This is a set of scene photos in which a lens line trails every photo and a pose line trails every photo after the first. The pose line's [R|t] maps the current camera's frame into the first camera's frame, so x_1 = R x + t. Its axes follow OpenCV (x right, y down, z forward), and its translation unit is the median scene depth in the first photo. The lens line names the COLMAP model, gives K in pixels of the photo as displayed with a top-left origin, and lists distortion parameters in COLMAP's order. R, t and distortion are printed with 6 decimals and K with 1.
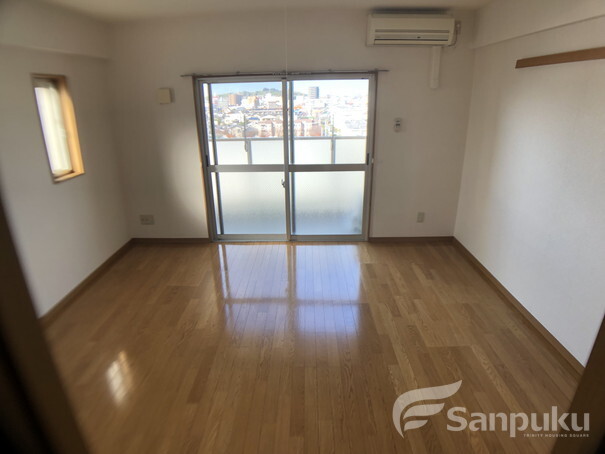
lens RADIAL K [[349.0, 0, 302.5], [0, 349.0, 227.0], [0, 0, 1]] dist [-0.084965, -0.000843]
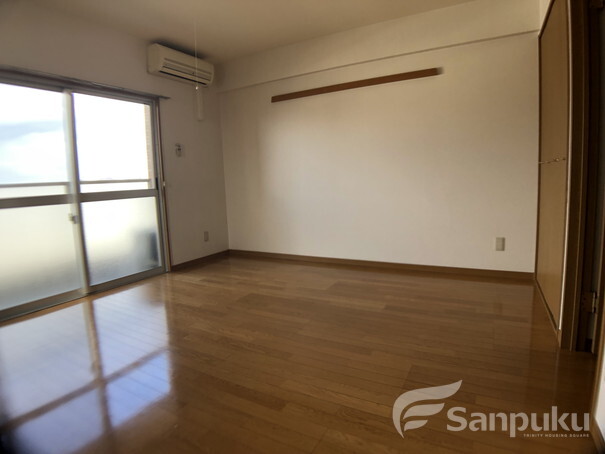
lens RADIAL K [[365.0, 0, 302.5], [0, 365.0, 227.0], [0, 0, 1]] dist [-0.073223, 0.000845]
pose [[0.459090, -0.116048, 0.880778, -0.565330], [0.347051, 0.936078, -0.057560, 0.126467], [-0.817797, 0.332100, 0.470018, 0.244871]]
